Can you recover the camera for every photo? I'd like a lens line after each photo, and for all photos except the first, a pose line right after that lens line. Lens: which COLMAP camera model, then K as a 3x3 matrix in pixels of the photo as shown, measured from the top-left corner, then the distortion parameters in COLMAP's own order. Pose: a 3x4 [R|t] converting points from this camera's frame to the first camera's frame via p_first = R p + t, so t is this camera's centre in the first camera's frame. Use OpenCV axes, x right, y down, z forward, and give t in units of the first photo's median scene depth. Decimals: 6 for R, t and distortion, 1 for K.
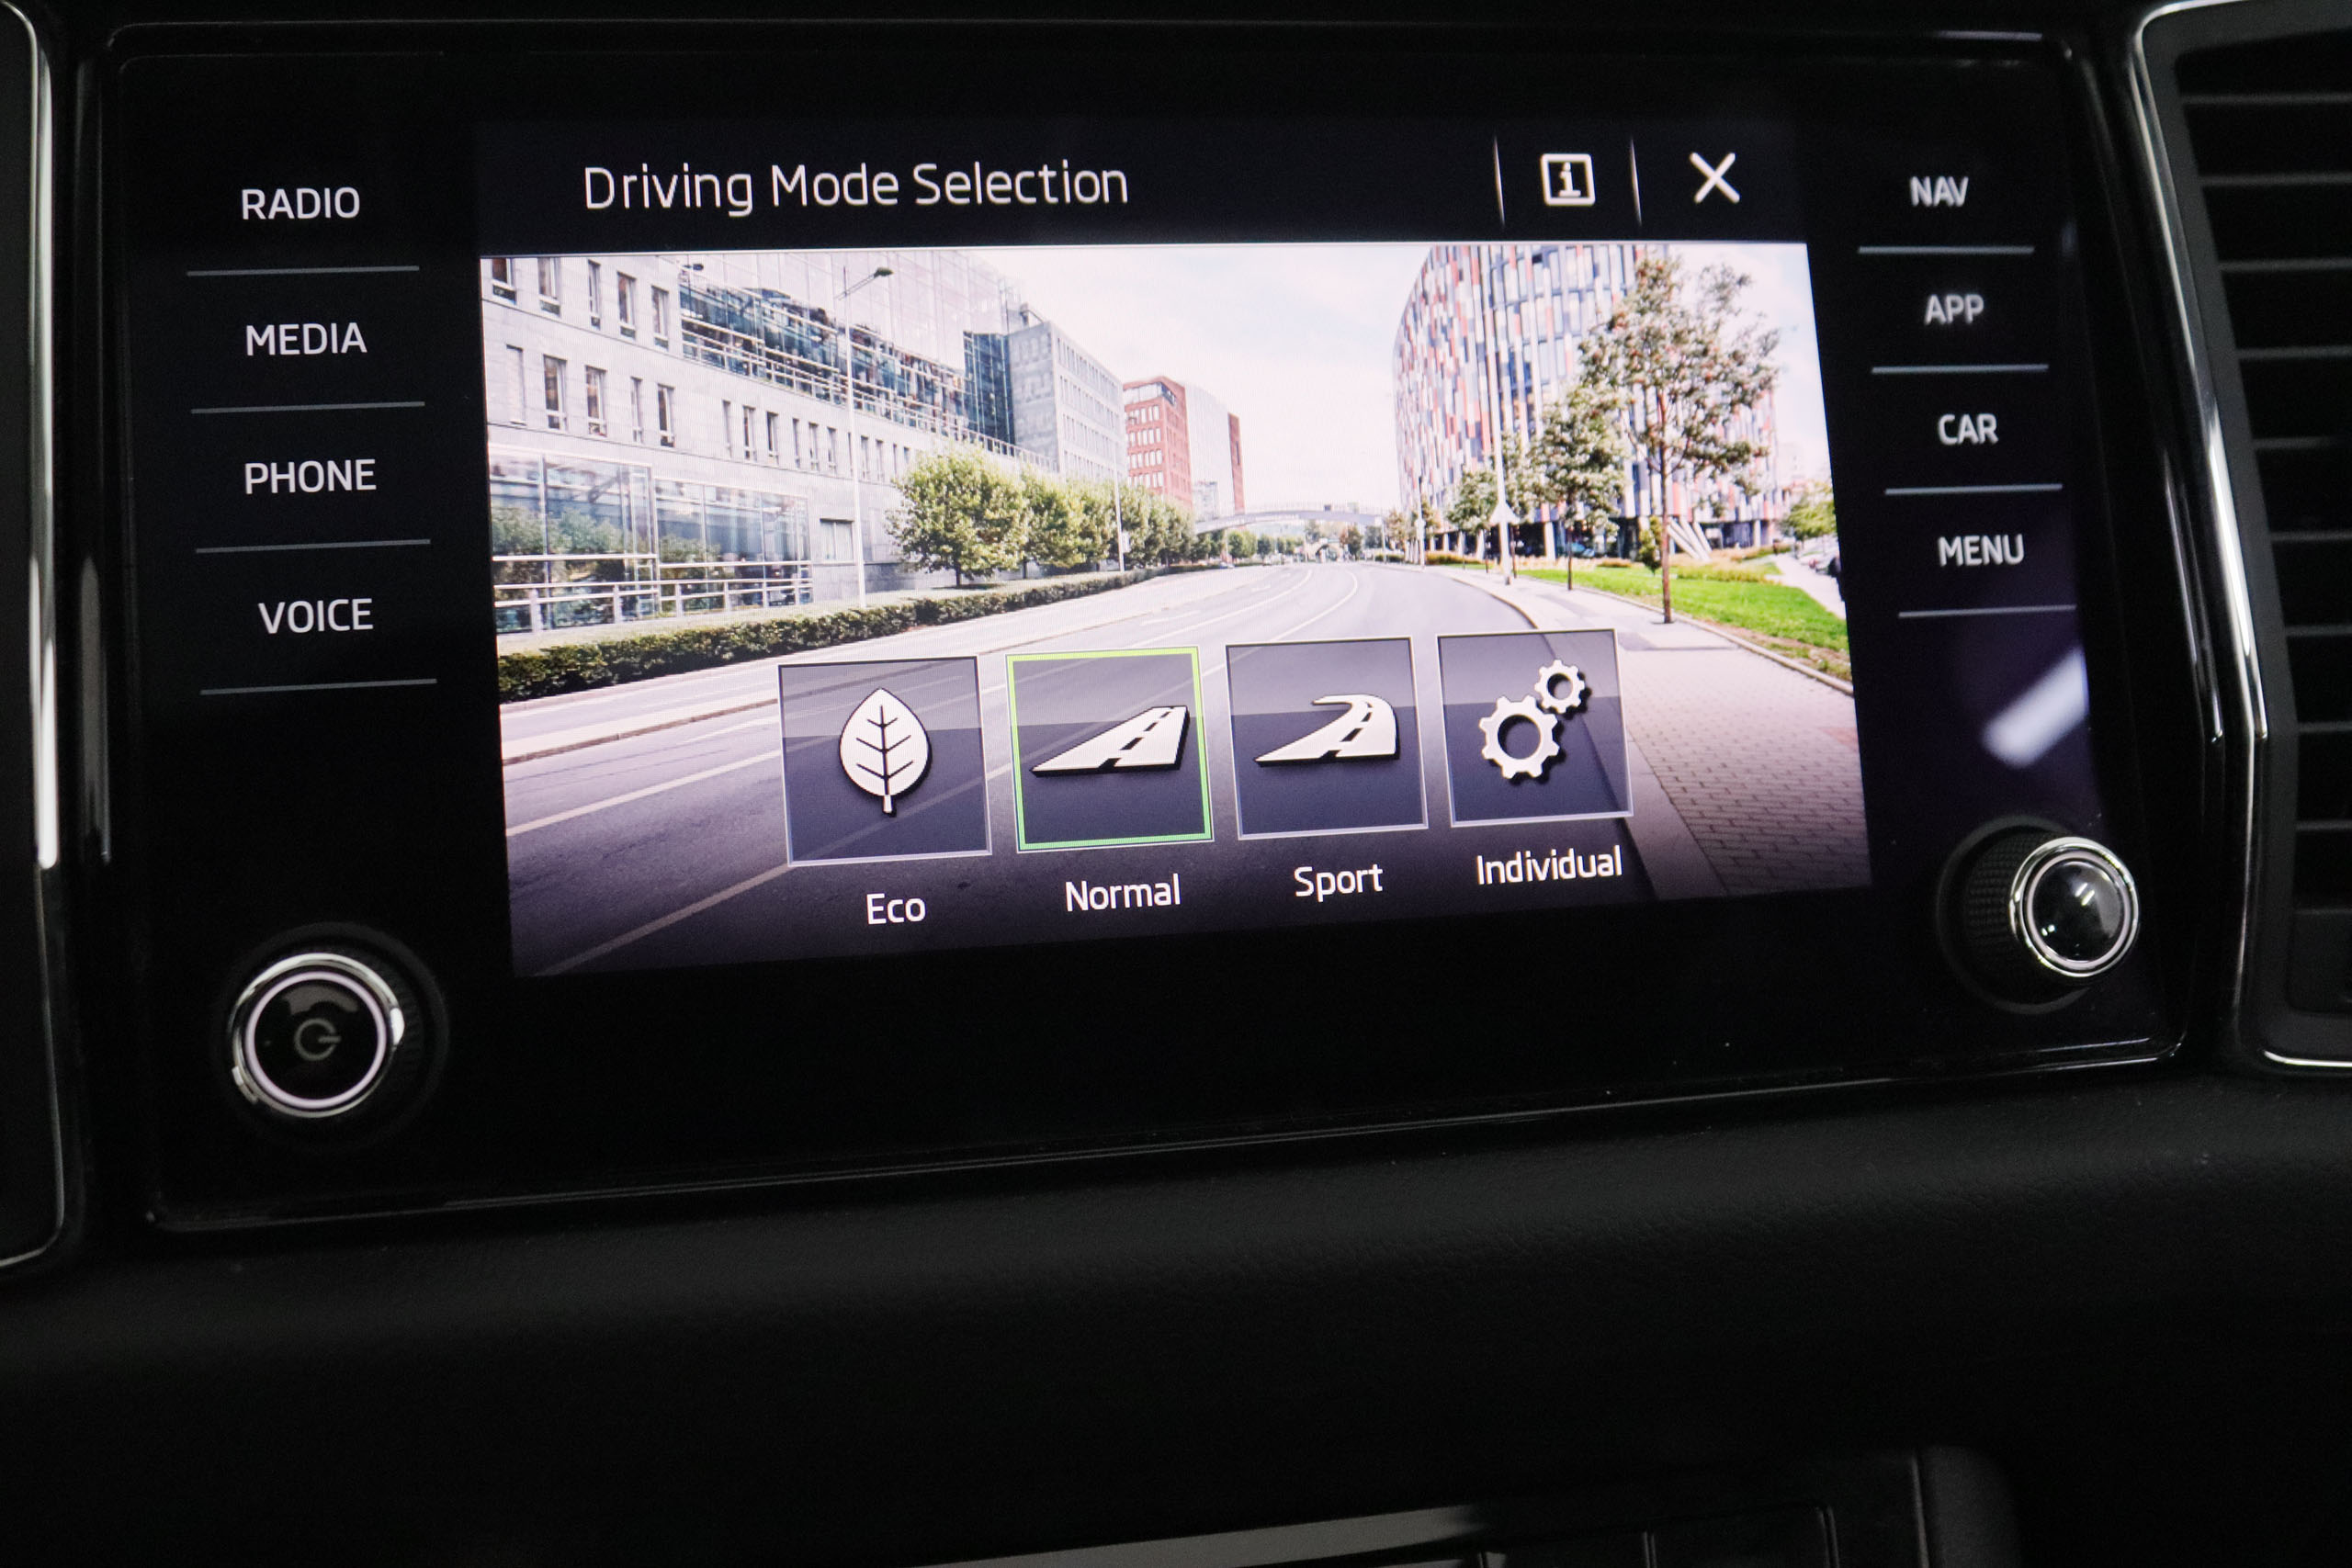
lens RADIAL K [[2707.7, 0, 1159.6], [0, 2707.7, 778.1], [0, 0, 1]] dist [-0.074158, 0.000000]
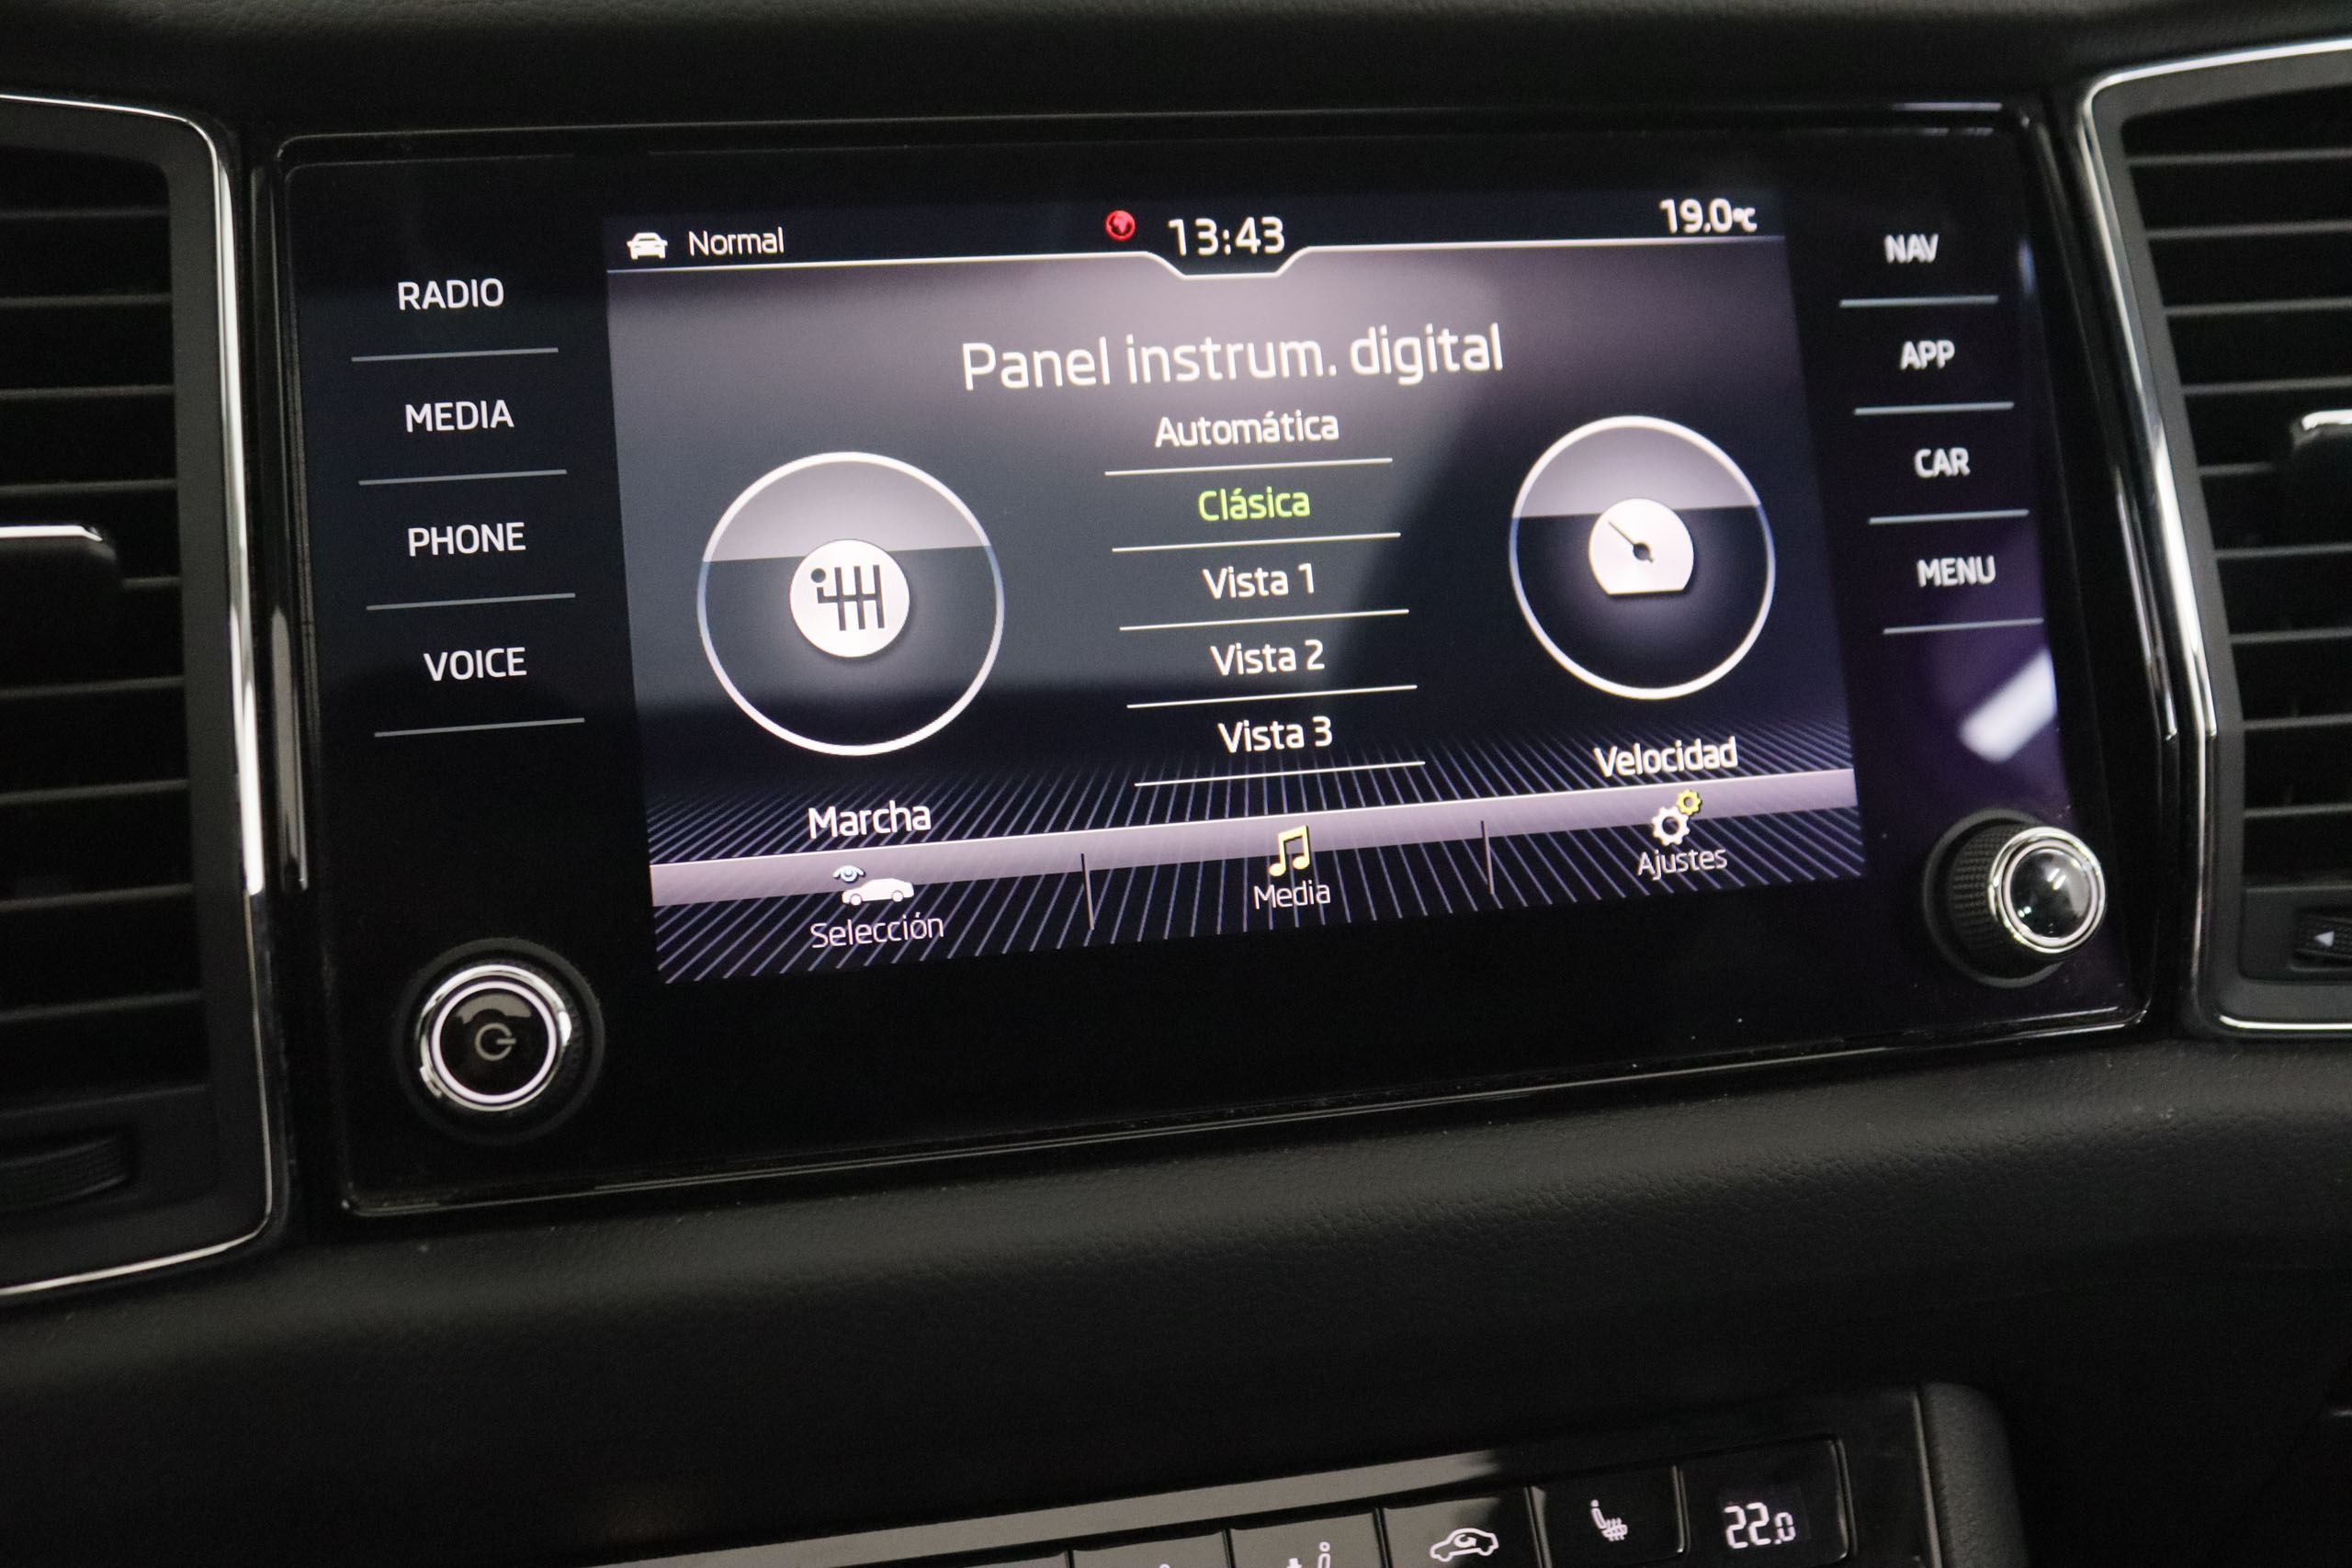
lens RADIAL K [[2707.7, 0, 1170.5], [0, 2707.7, 763.3], [0, 0, 1]] dist [-0.074158, 0.000000]
pose [[0.999711, -0.021001, 0.011671, -0.035737], [0.021083, 0.999754, -0.006940, -0.004794], [-0.011522, 0.007184, 0.999908, -0.113588]]
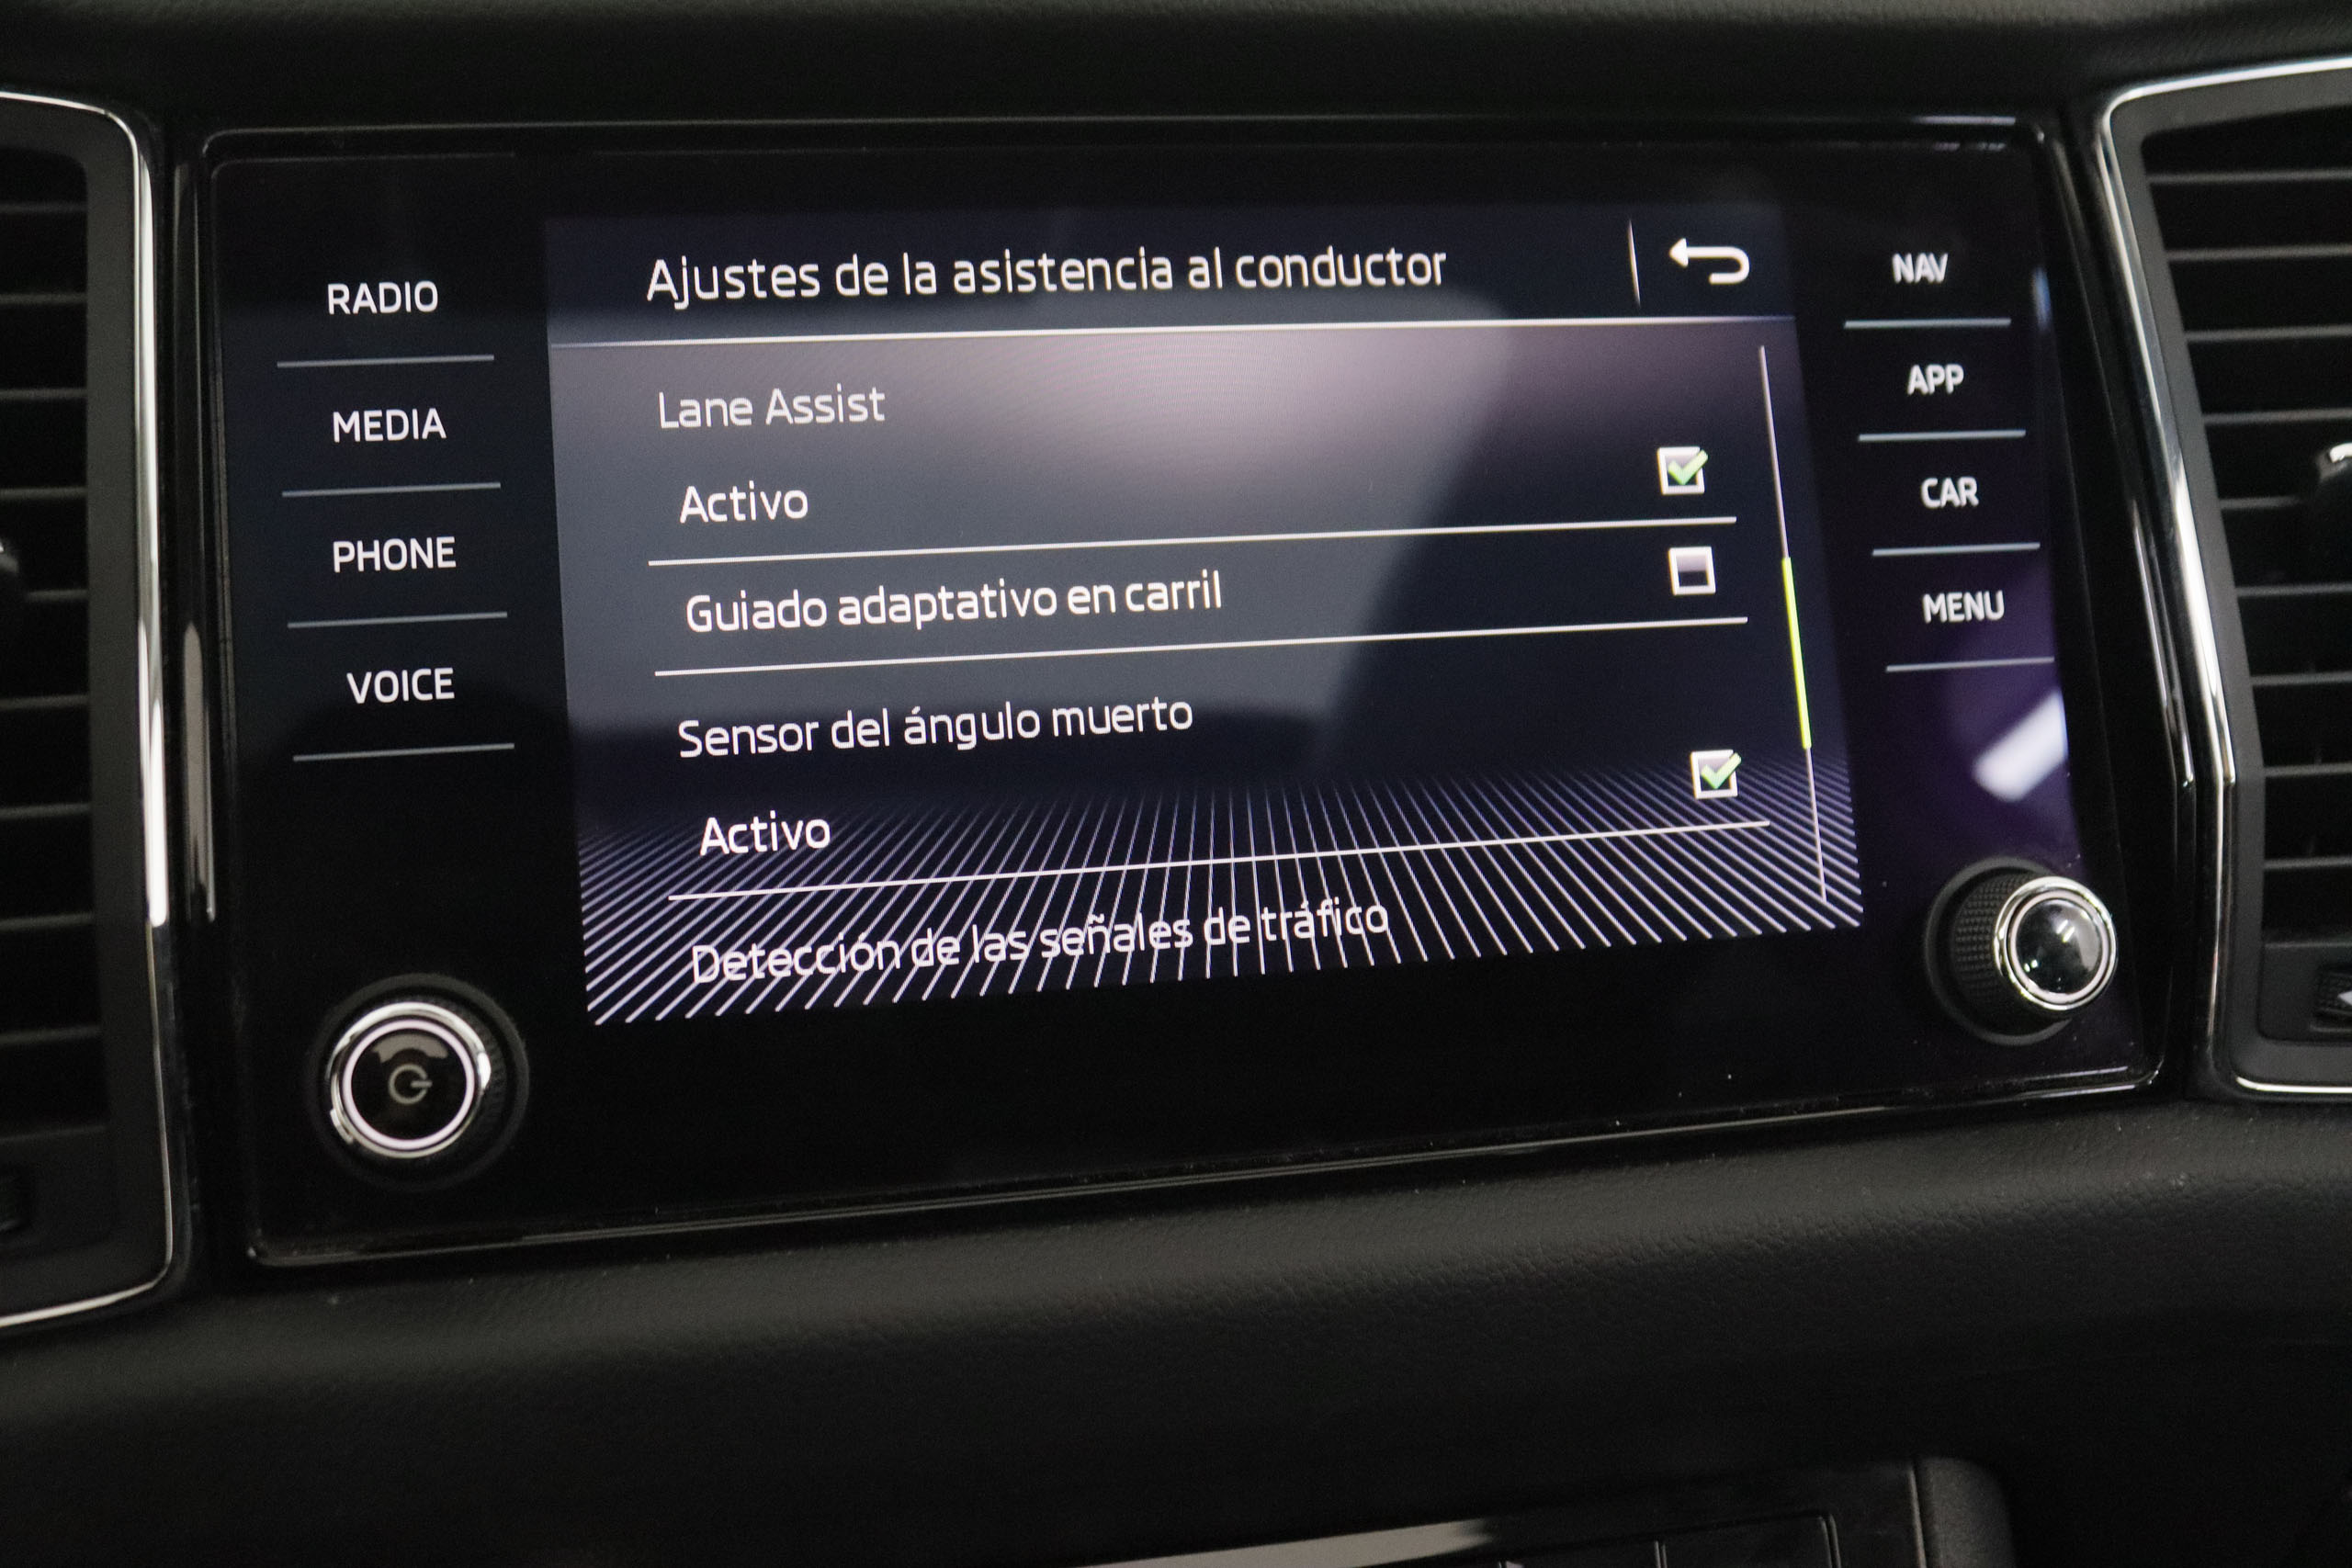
lens RADIAL K [[2707.7, 0, 1157.8], [0, 2707.7, 768.9], [0, 0, 1]] dist [-0.074158, 0.000000]
pose [[0.999961, -0.008612, 0.001689, -0.014900], [0.008638, 0.999831, -0.016210, -0.006840], [-0.001550, 0.016224, 0.999867, -0.060741]]
